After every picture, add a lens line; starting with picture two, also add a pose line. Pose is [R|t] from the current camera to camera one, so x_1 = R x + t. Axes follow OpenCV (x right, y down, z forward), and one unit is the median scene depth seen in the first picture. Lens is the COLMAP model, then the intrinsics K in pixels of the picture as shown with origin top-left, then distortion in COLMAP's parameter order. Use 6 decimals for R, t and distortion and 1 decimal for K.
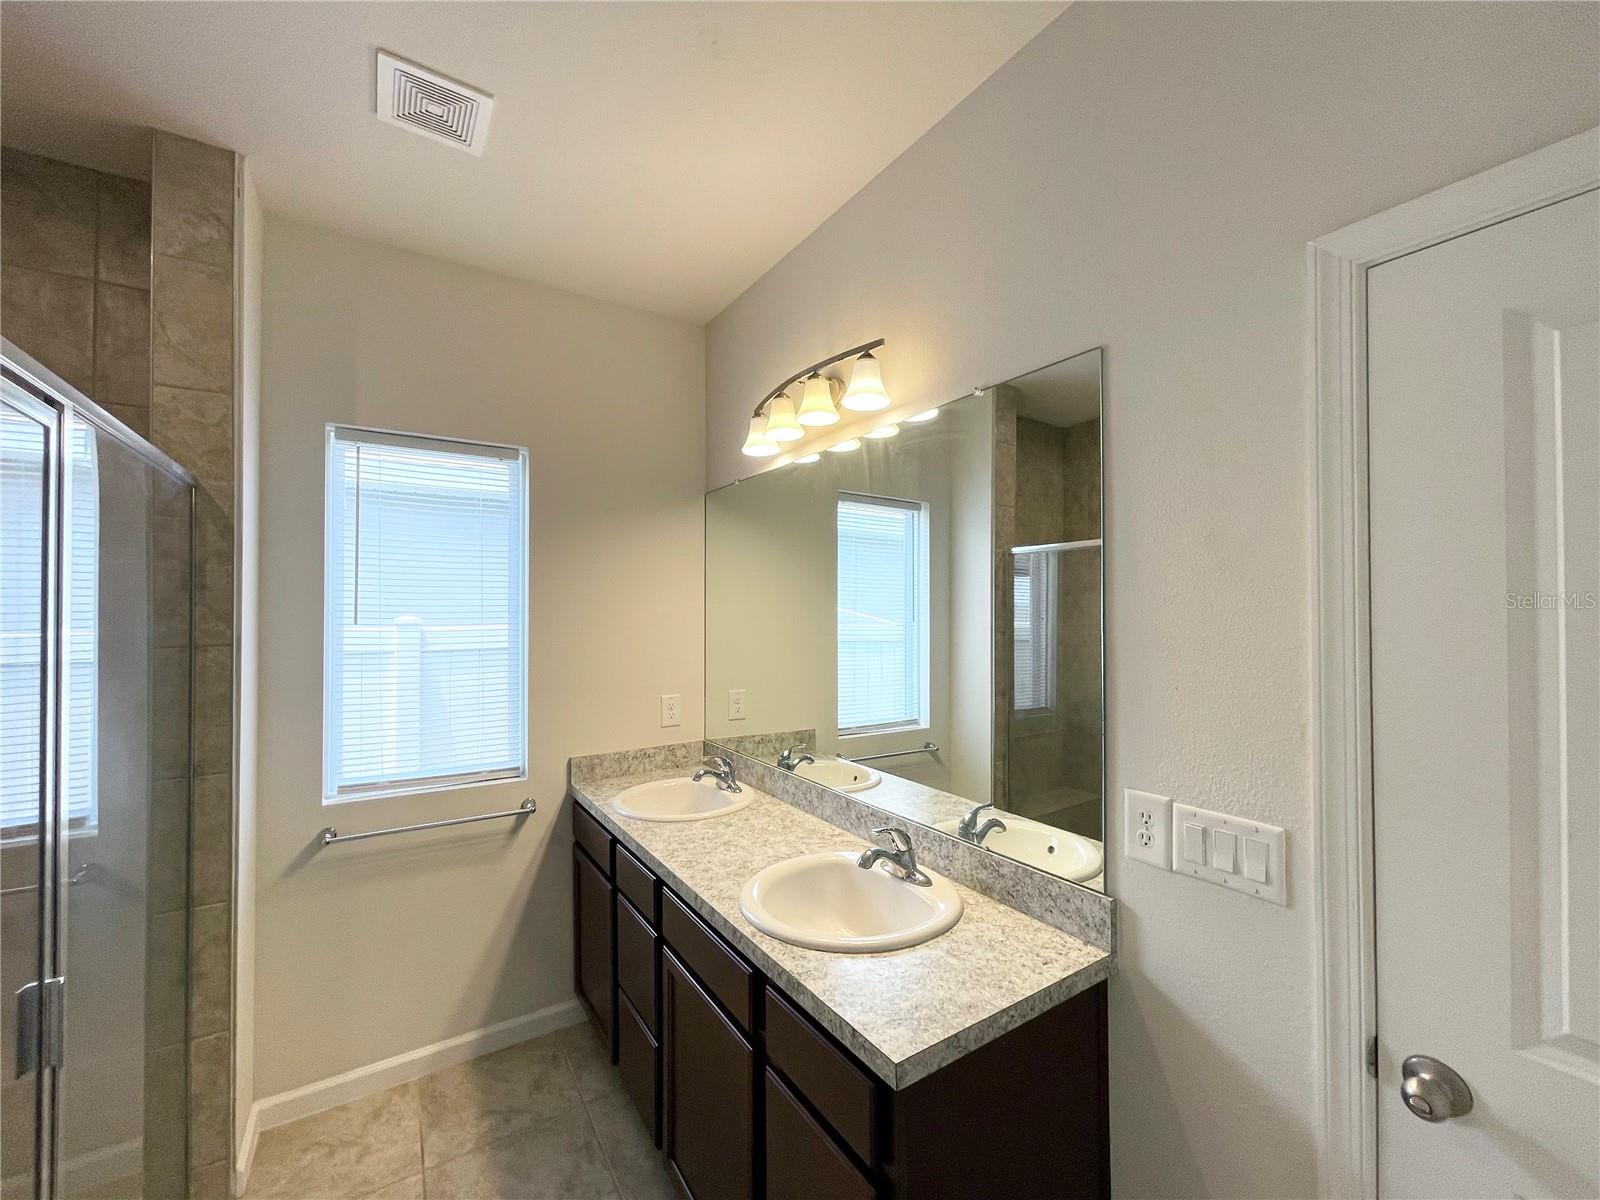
lens RADIAL K [[645.0, 0, 796.2], [0, 645.0, 600.8], [0, 0, 1]] dist [-0.002742, -0.000648]
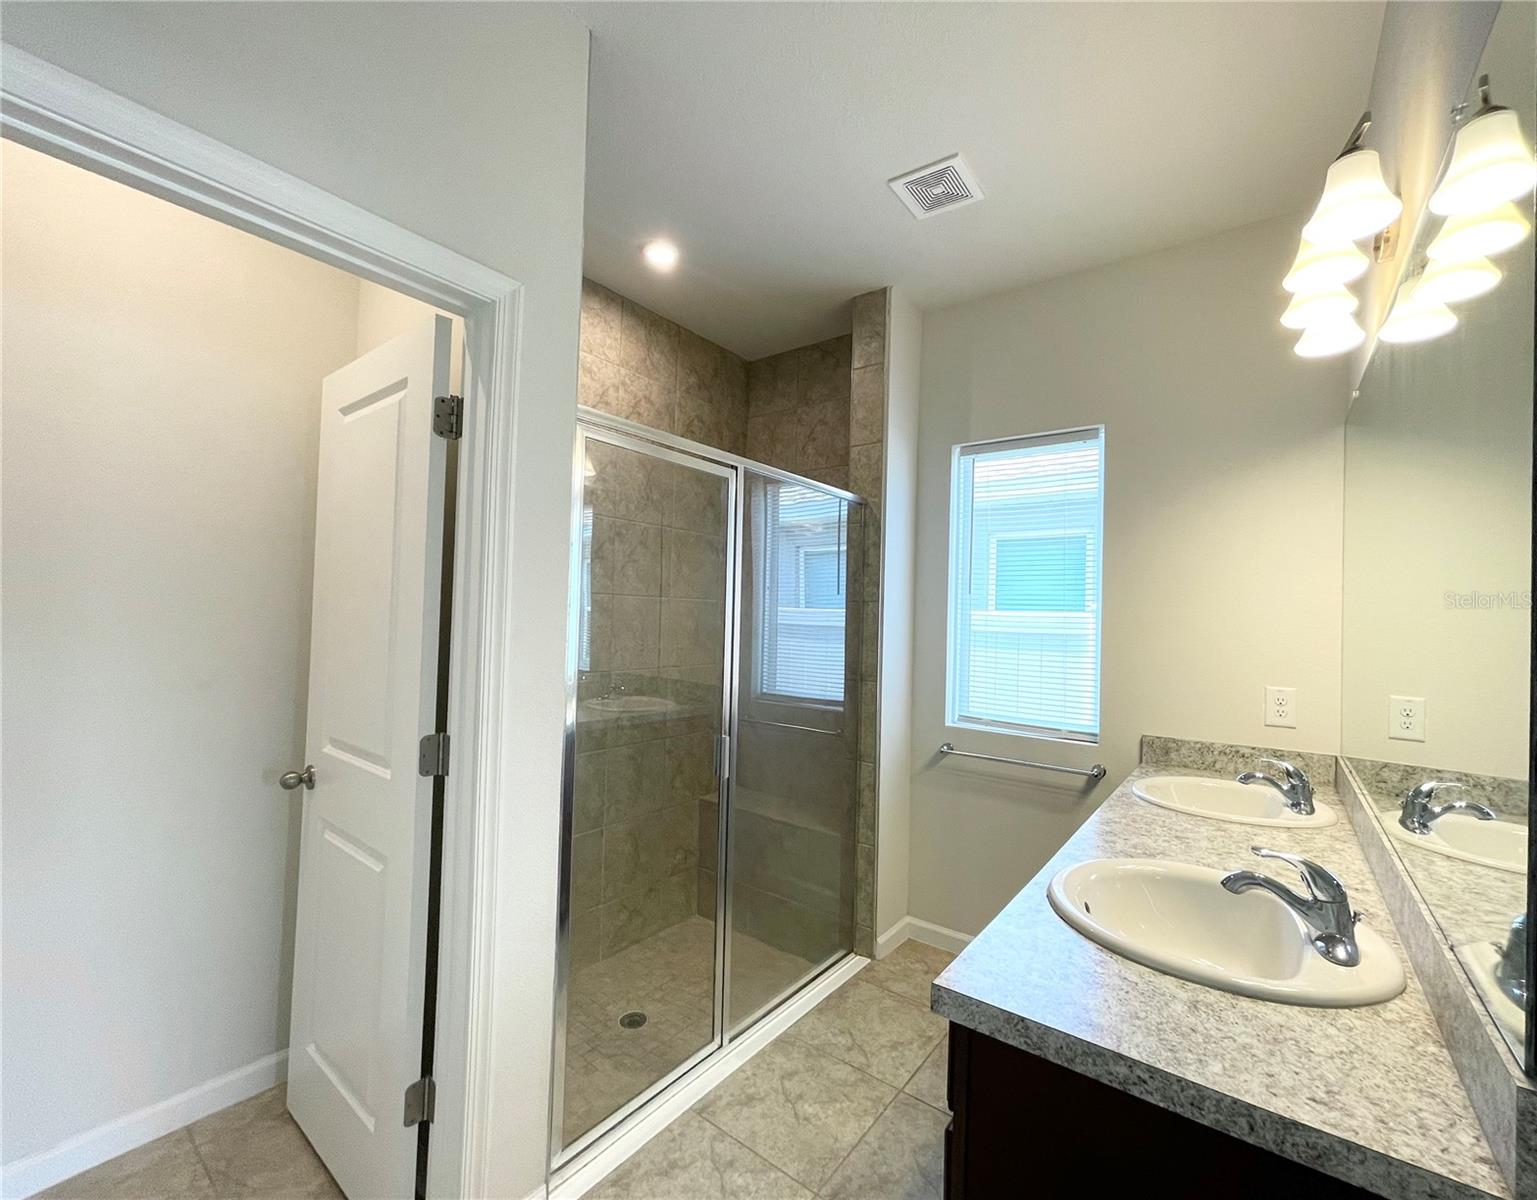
lens RADIAL K [[644.1, 0, 797.9], [0, 644.1, 602.3], [0, 0, 1]] dist [-0.003041, -0.000113]
pose [[0.359321, -0.008321, -0.933177, 0.494358], [-0.013503, 0.999809, -0.014115, 0.091840], [0.933116, 0.017672, 0.359140, 0.239921]]
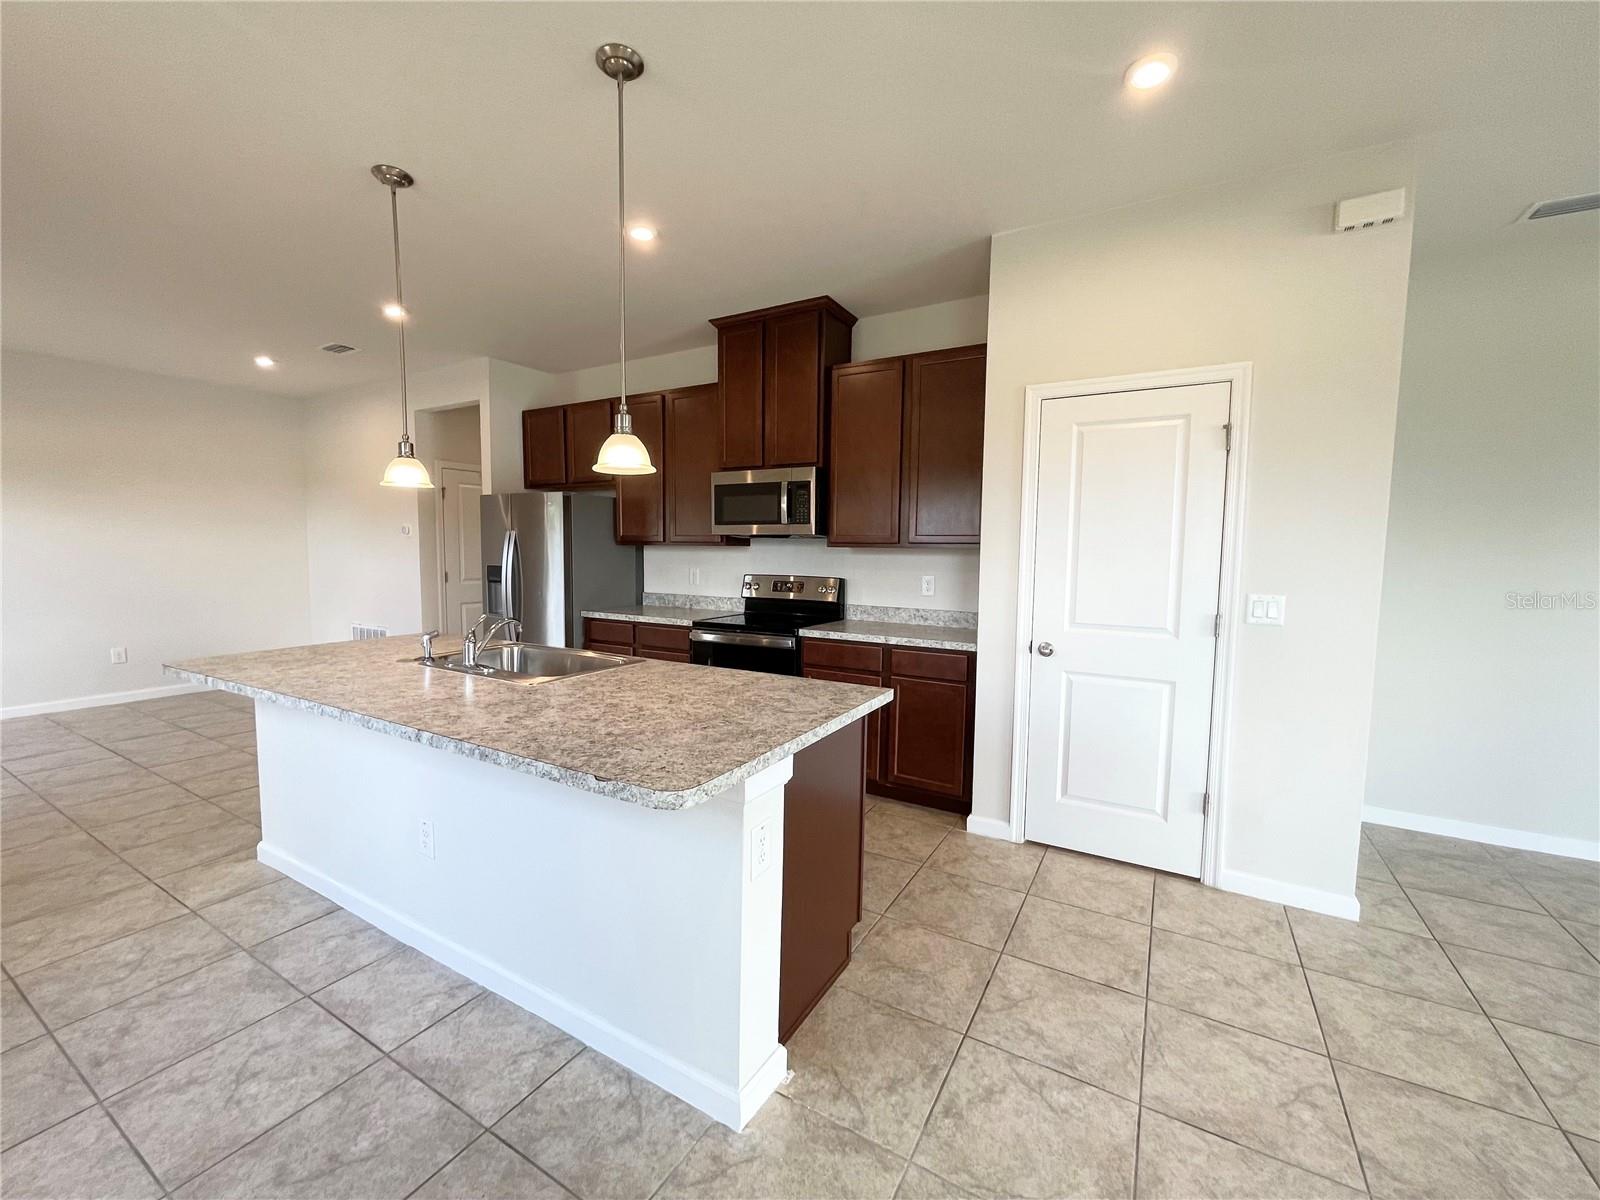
lens RADIAL K [[645.4, 0, 797.2], [0, 645.4, 603.2], [0, 0, 1]] dist [0.001101, -0.000769]
pose [[-0.889704, 0.032759, -0.455361, 0.056139], [0.000040, 0.997428, 0.071677, 0.134182], [0.456538, 0.063753, -0.887417, 1.994548]]
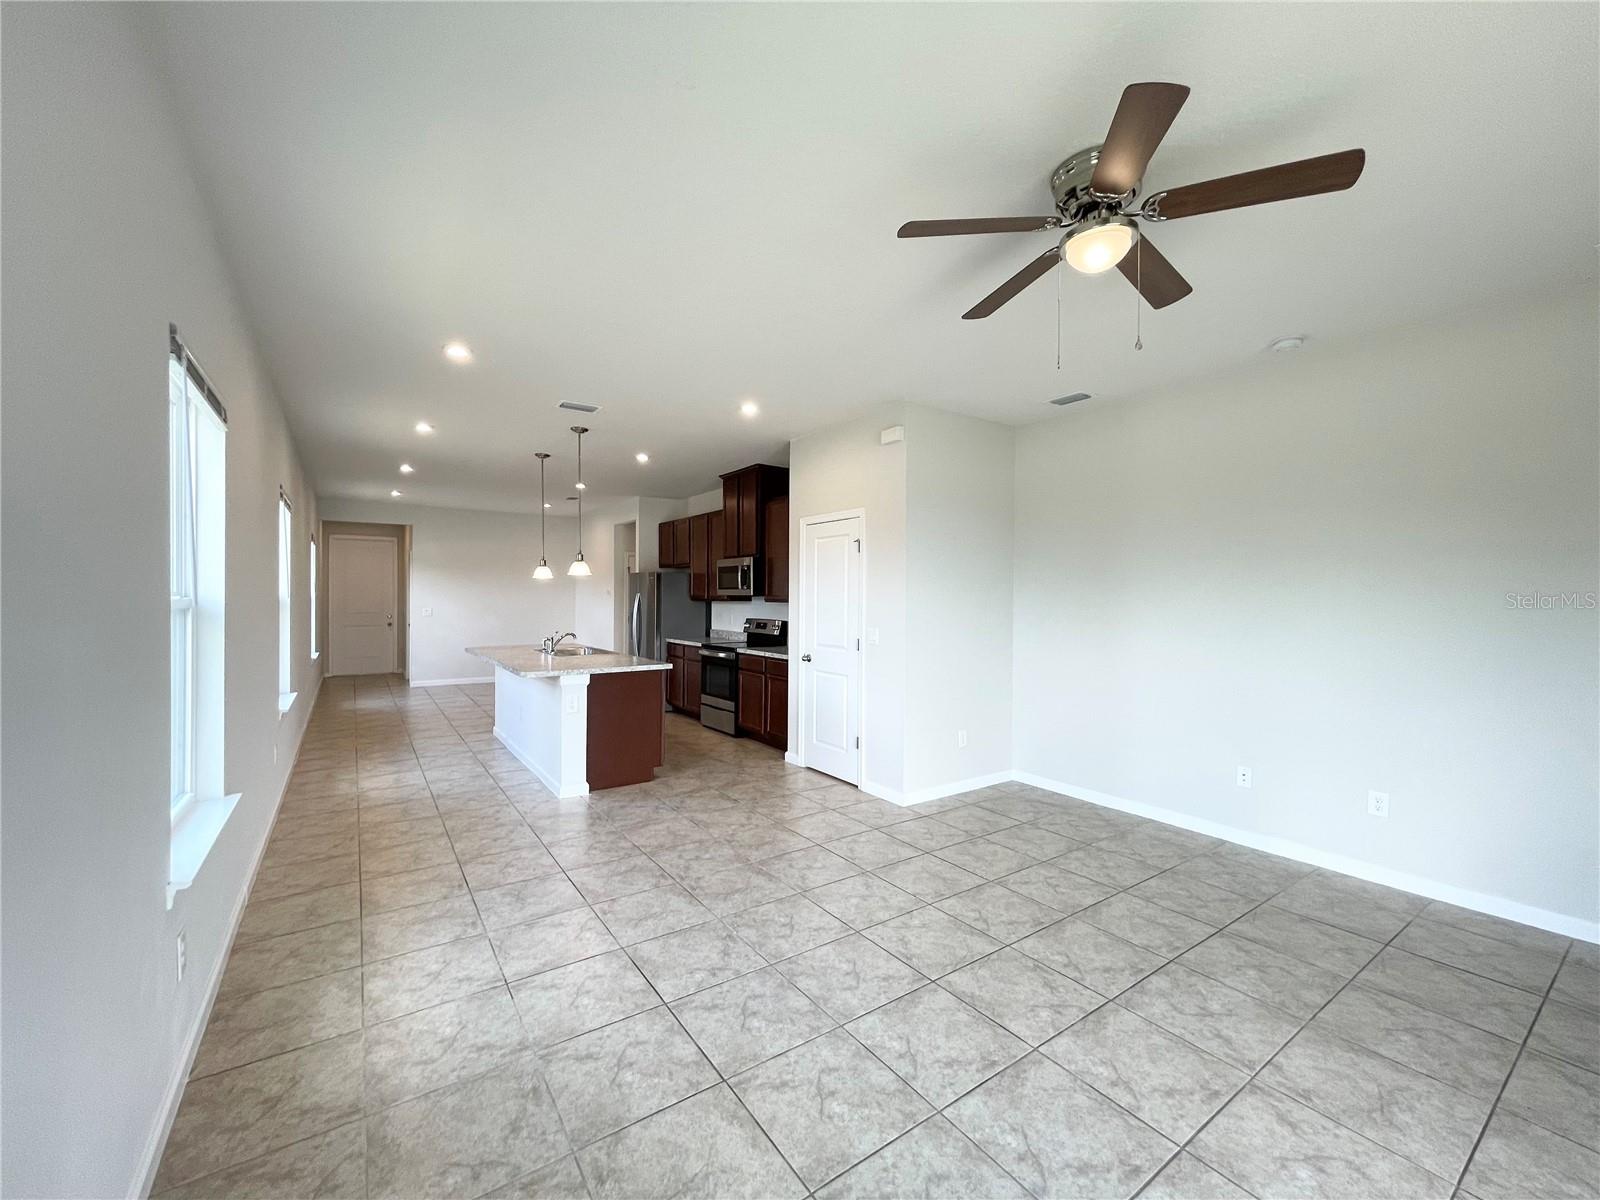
lens RADIAL K [[645.4, 0, 797.2], [0, 645.4, 603.2], [0, 0, 1]] dist [0.001101, -0.000769]
pose [[-0.999276, -0.005221, -0.037691, -1.075392], [-0.004892, 0.999949, -0.008821, 0.139576], [0.037735, -0.008630, -0.999251, 3.832268]]
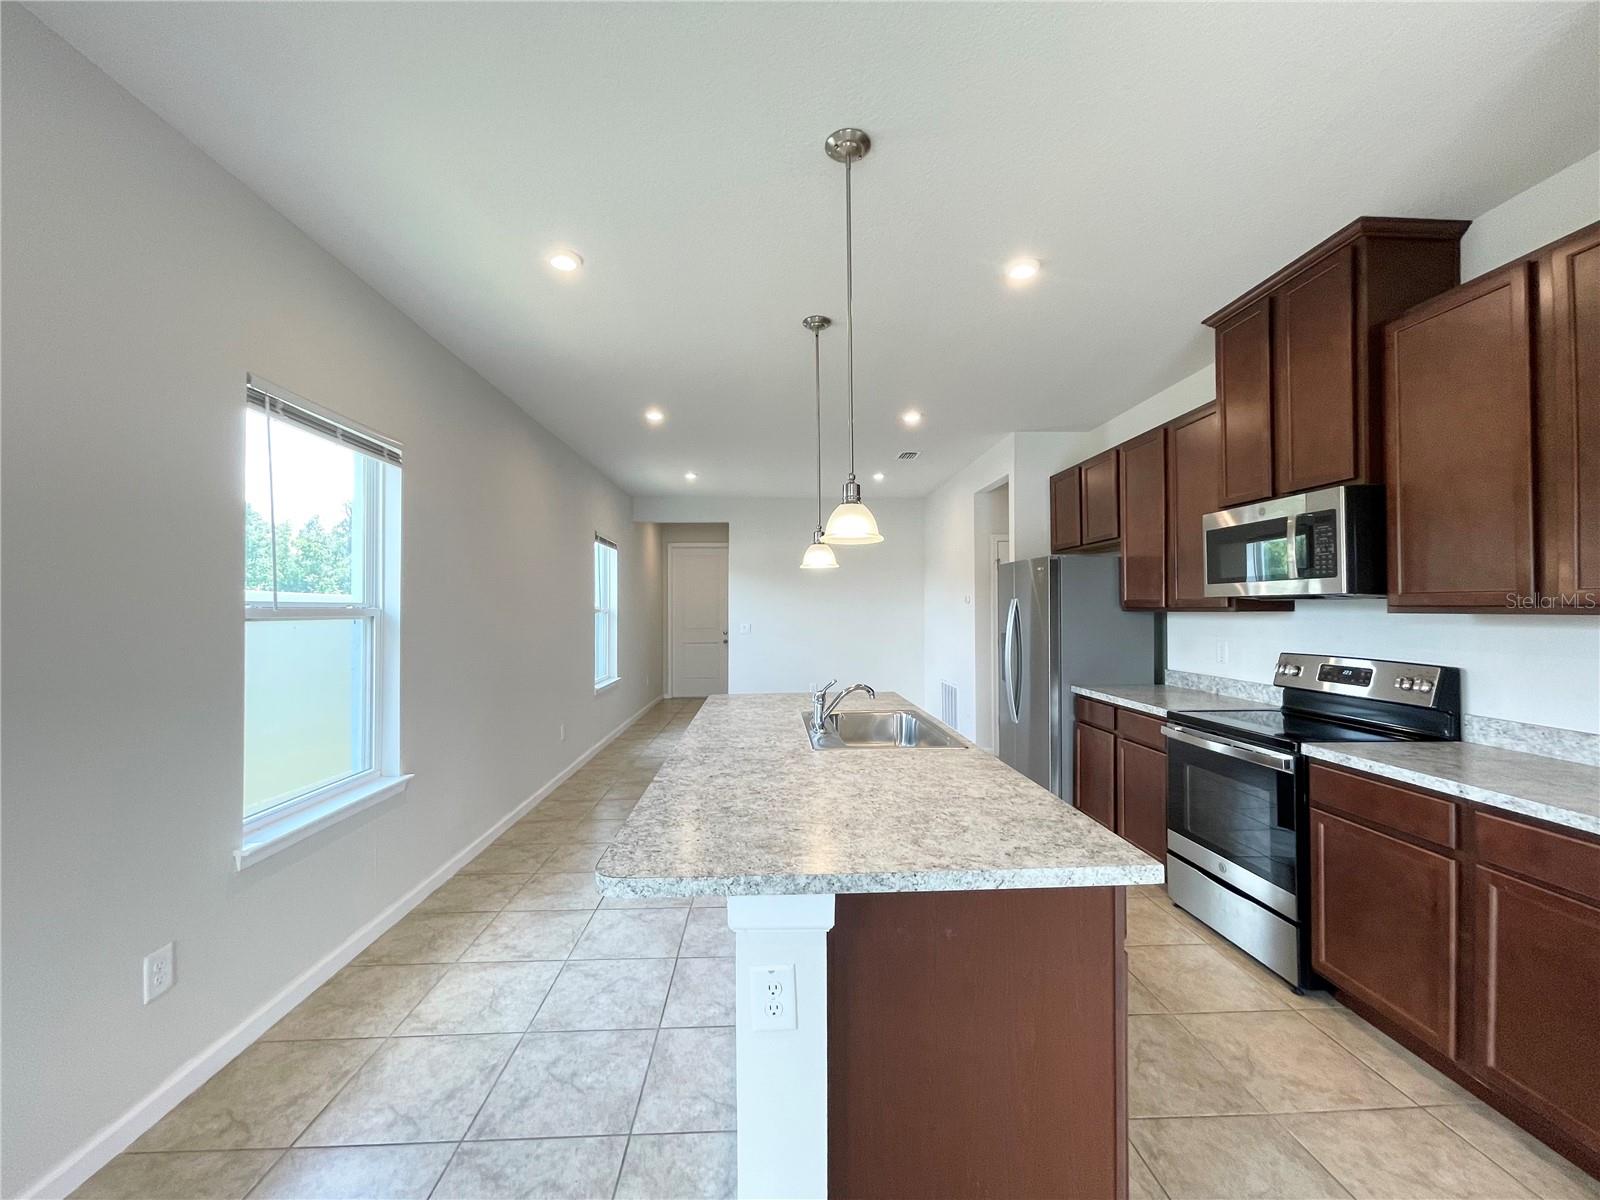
lens RADIAL K [[645.4, 0, 797.2], [0, 645.4, 603.2], [0, 0, 1]] dist [0.001101, -0.000769]
pose [[-0.864570, 0.009876, 0.502416, -0.653335], [-0.003036, 0.999686, -0.024874, 0.116913], [-0.502504, -0.023031, -0.864268, 1.822781]]
